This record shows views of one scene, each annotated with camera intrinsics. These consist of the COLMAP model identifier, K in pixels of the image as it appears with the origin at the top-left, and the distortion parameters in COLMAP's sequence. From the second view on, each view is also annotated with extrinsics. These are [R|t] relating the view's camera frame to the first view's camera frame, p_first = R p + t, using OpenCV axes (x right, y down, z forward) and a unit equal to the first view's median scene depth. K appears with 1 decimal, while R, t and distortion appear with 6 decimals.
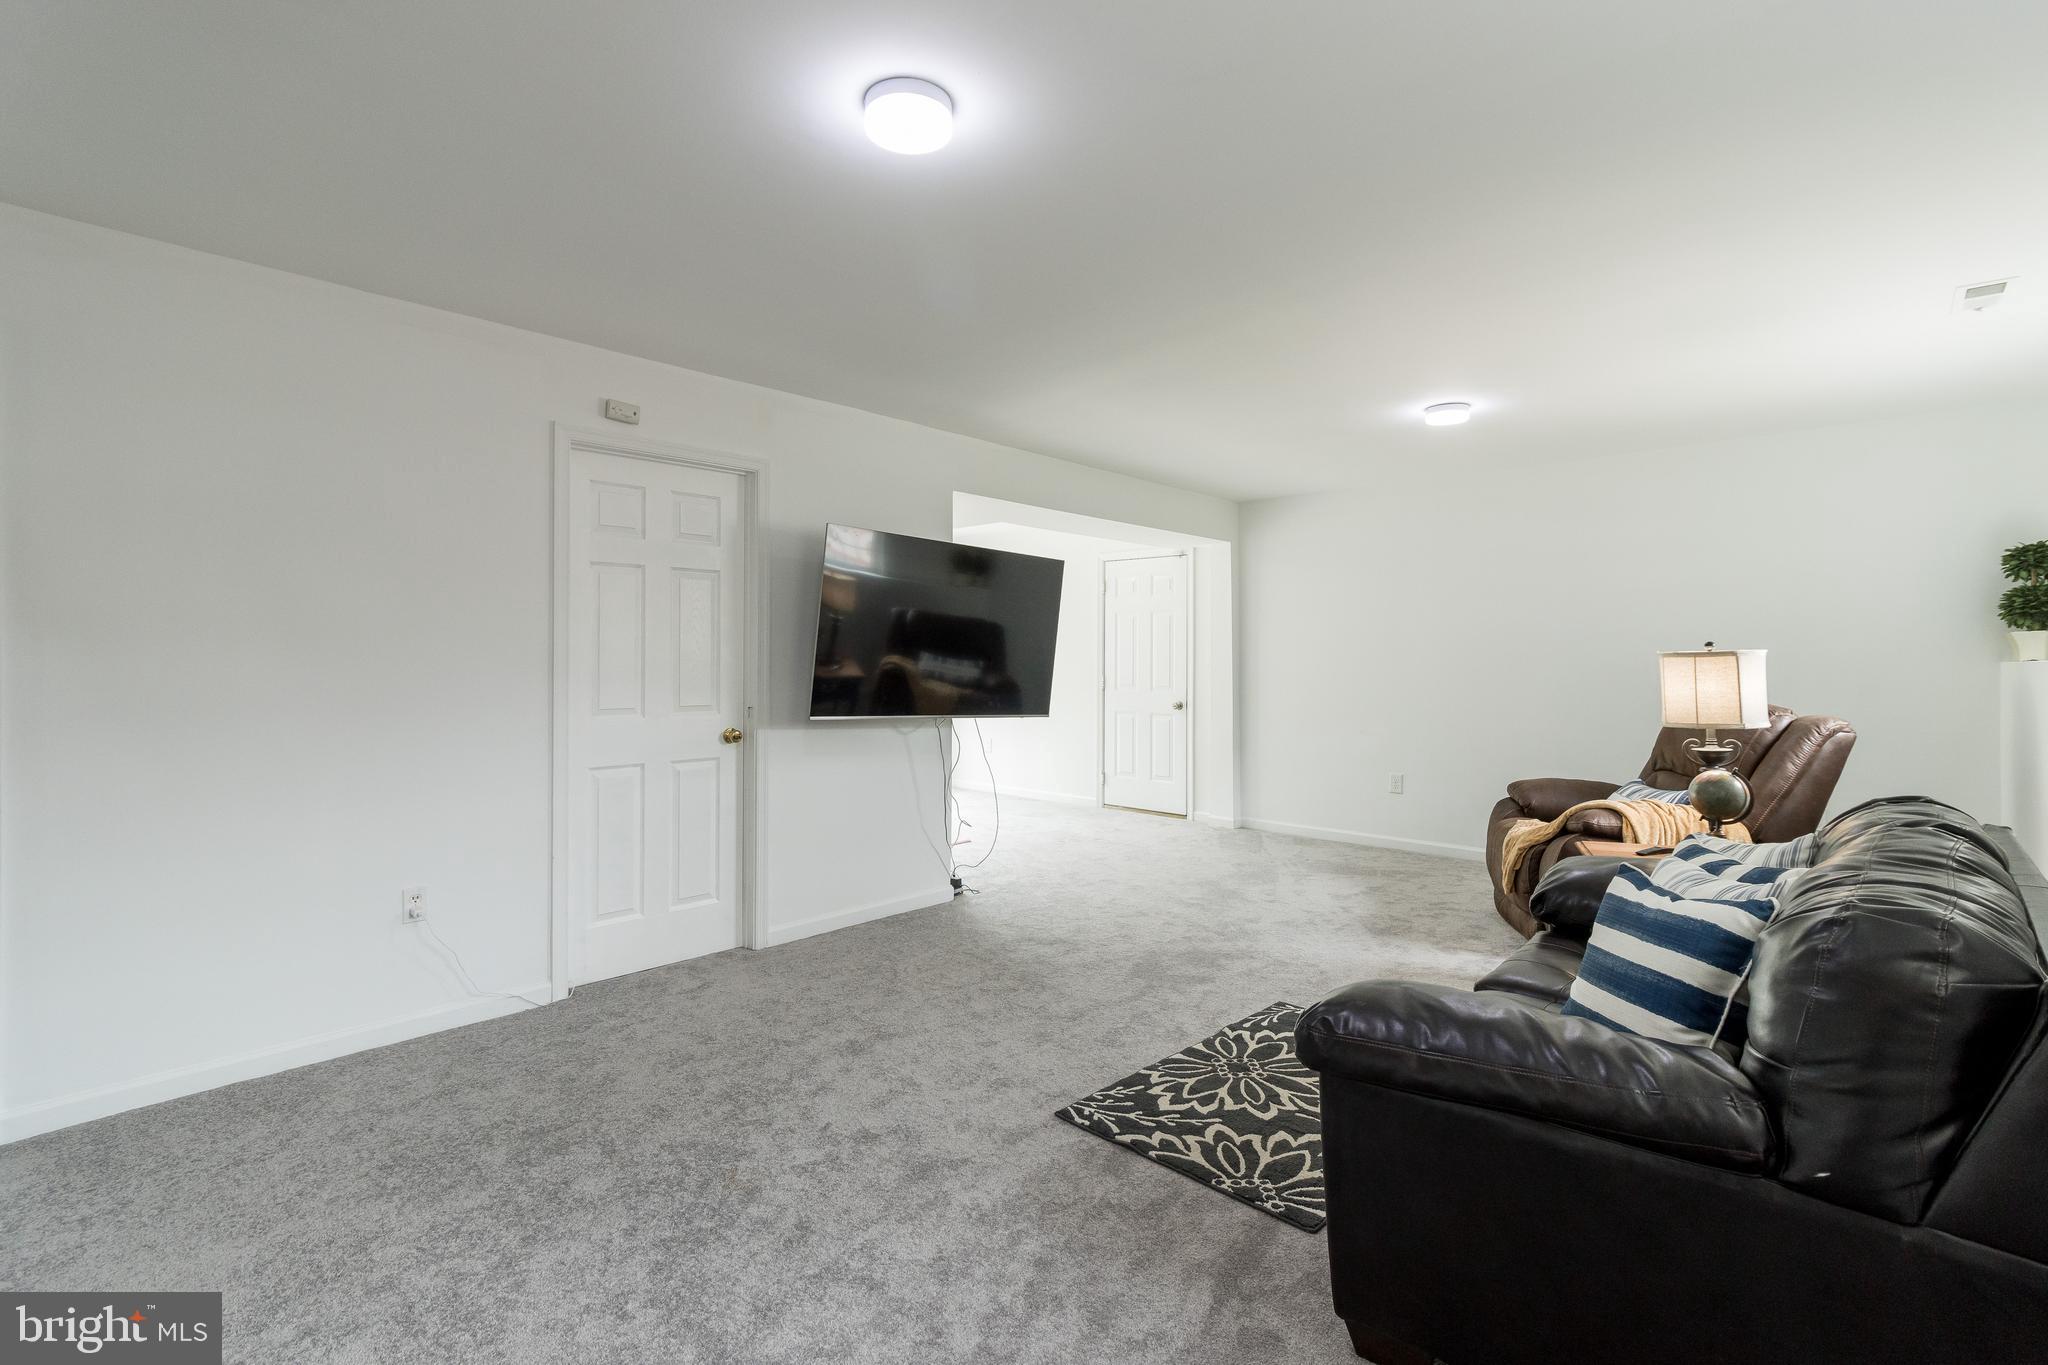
lens RADIAL K [[969.2, 0, 1027.3], [0, 969.2, 675.7], [0, 0, 1]] dist [0.001671, -0.000141]
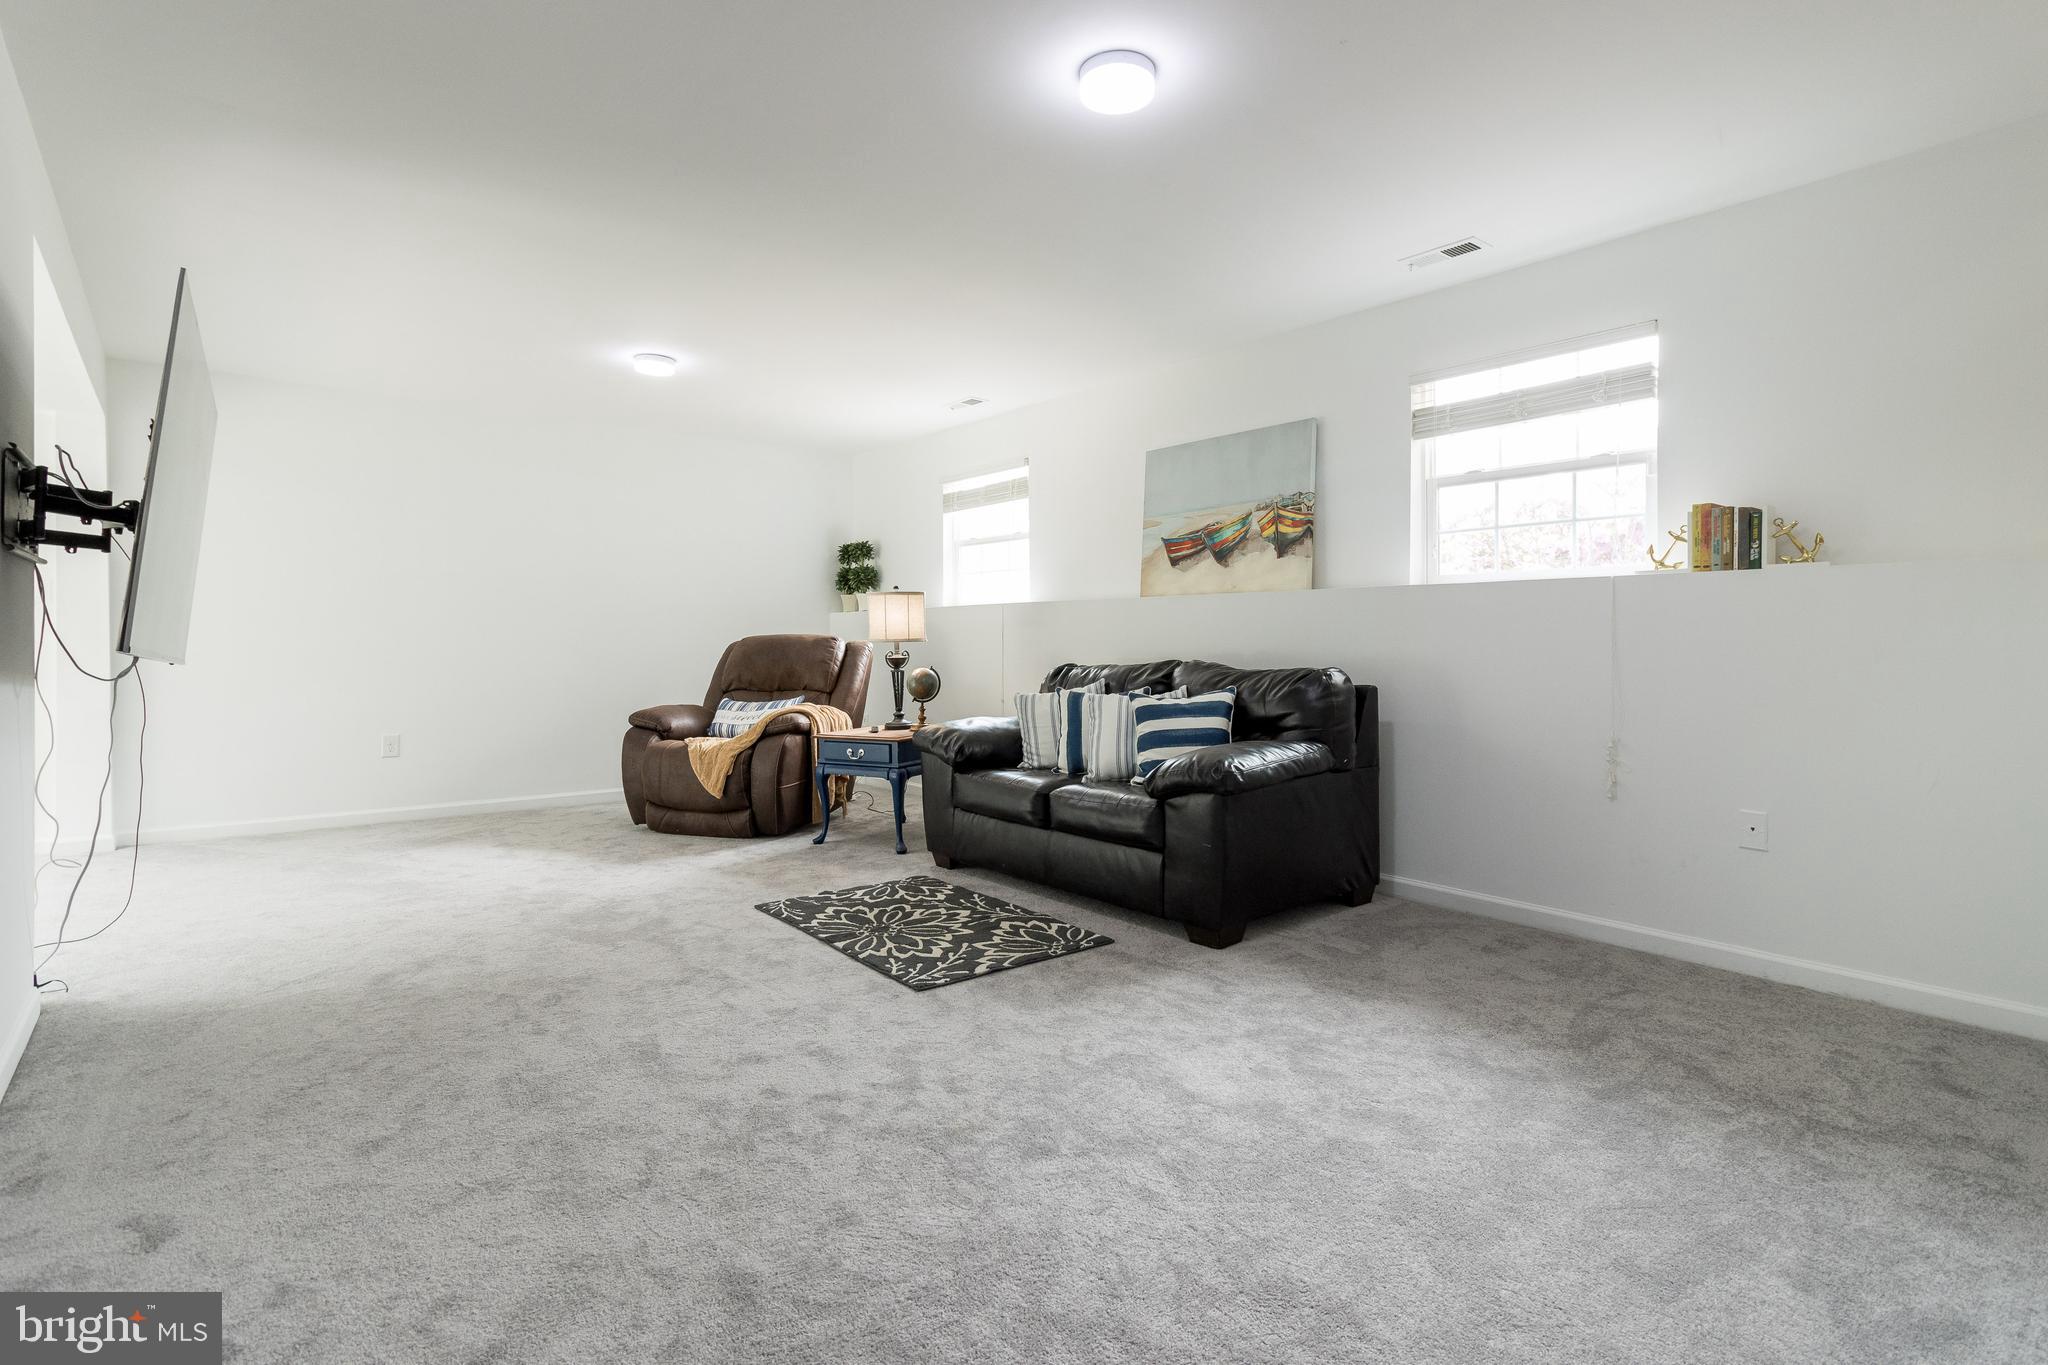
lens RADIAL K [[1048.3, 0, 1033.4], [0, 1048.3, 673.4], [0, 0, 1]] dist [-0.000469, 0.000113]
pose [[0.087945, -0.015137, 0.996010, -1.068146], [0.020207, 0.999706, 0.013409, 0.100477], [-0.995920, 0.018947, 0.088225, 0.770614]]
